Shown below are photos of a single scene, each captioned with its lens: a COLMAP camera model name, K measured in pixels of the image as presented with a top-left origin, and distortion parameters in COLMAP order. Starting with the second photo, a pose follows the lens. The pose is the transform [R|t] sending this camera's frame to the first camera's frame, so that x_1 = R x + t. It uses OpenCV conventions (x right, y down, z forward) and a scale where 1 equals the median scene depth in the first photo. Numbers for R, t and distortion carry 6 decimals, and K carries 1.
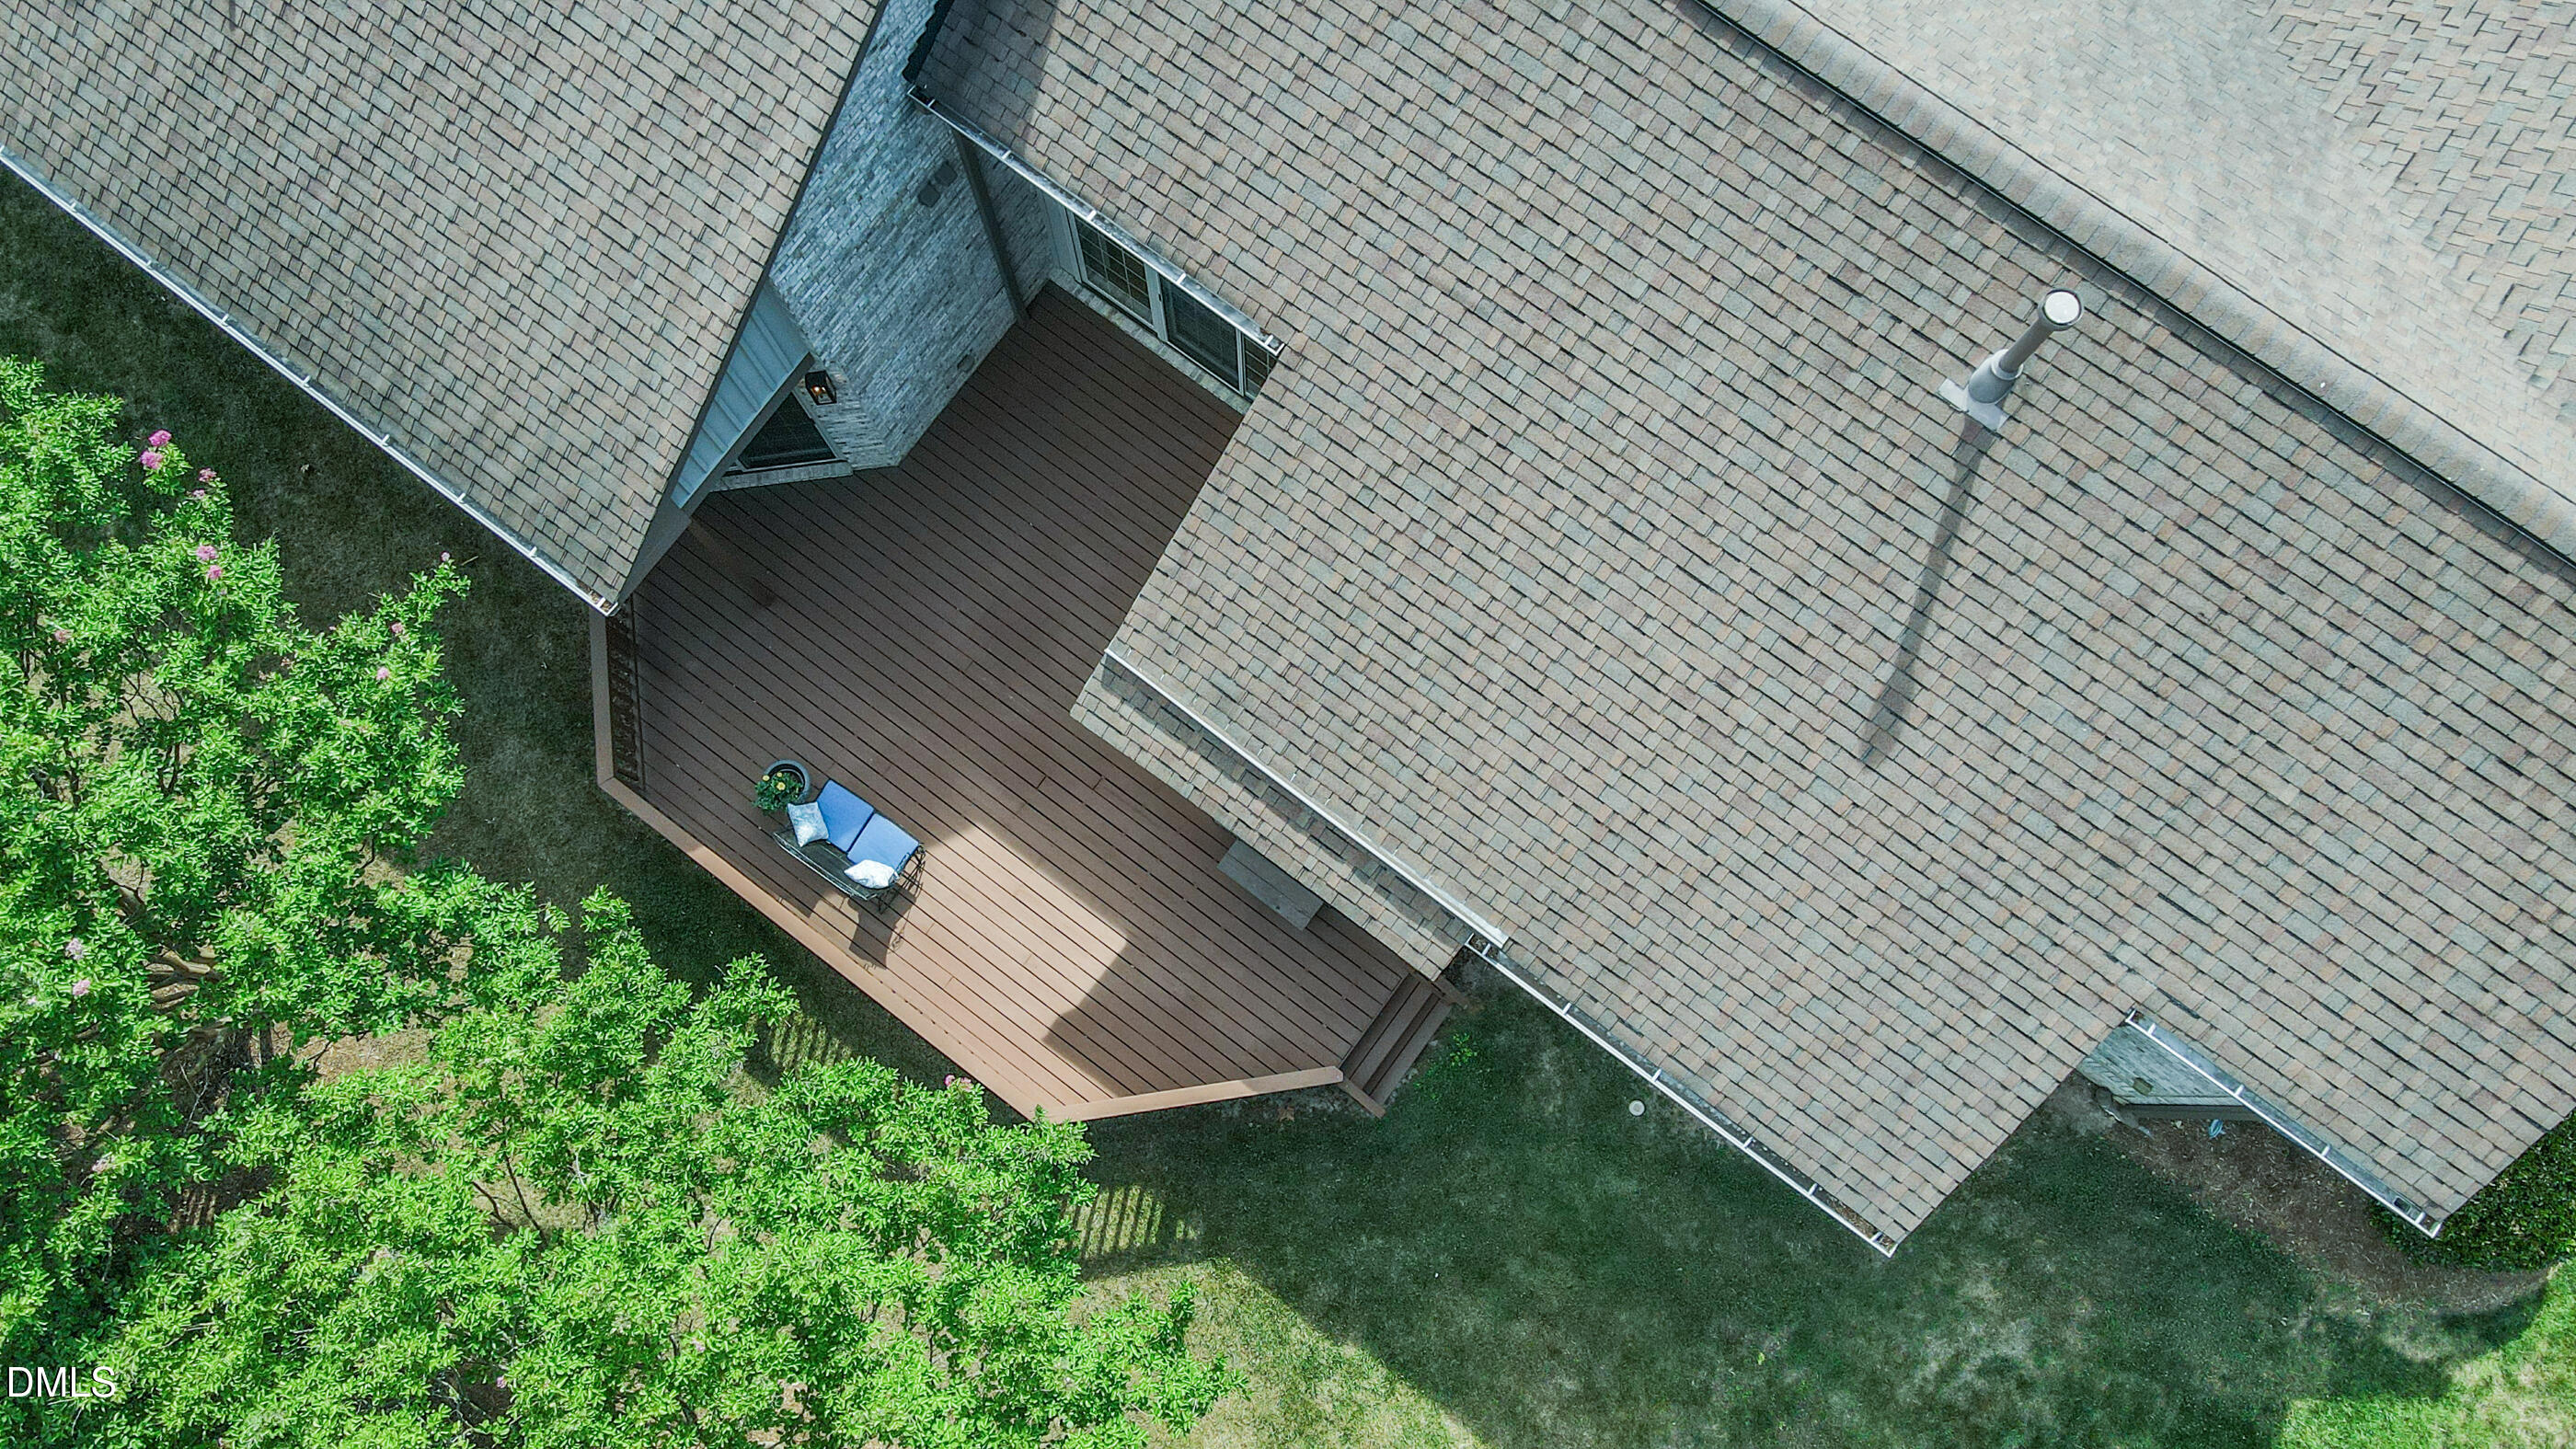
lens RADIAL K [[1875.4, 0, 1287.7], [0, 1875.4, 730.7], [0, 0, 1]] dist [-0.006878, 0.016138]
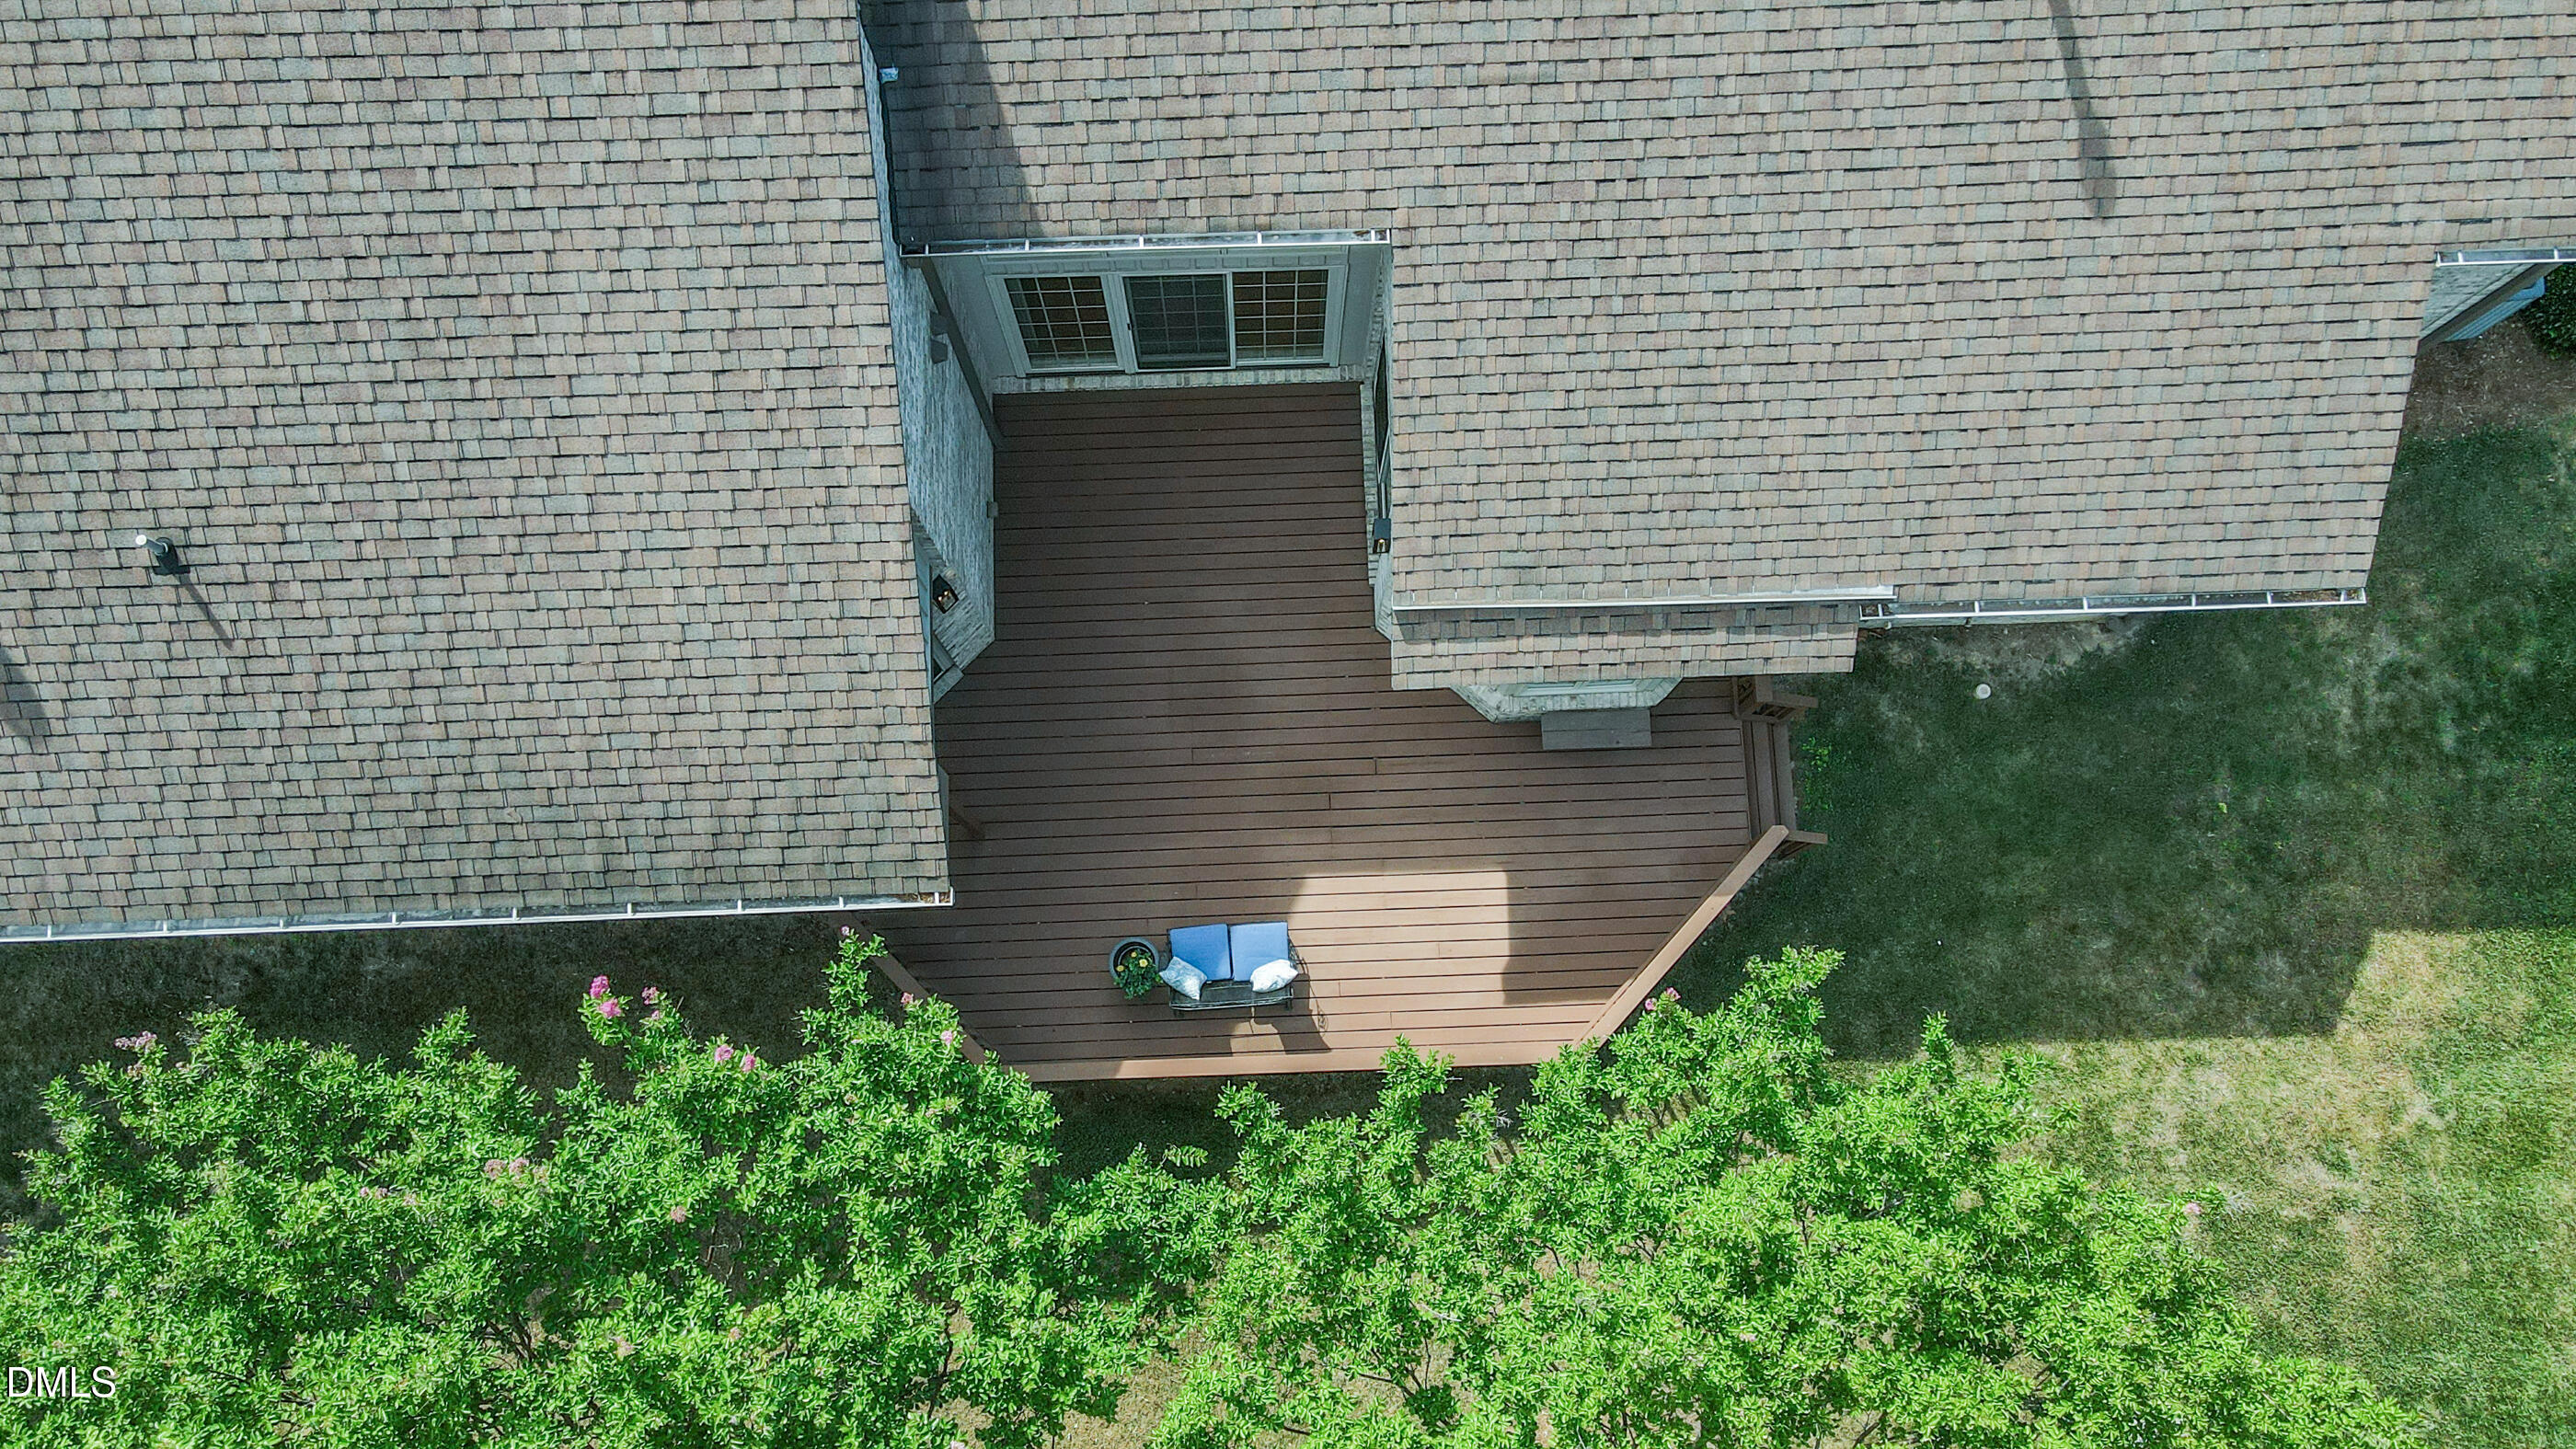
lens RADIAL K [[1875.4, 0, 1283.0], [0, 1875.4, 719.0], [0, 0, 1]] dist [-0.006878, 0.016138]
pose [[0.780941, -0.611796, 0.125840, -0.307563], [0.612630, 0.789524, 0.036552, -0.070553], [-0.121716, 0.048548, 0.991377, 0.048948]]
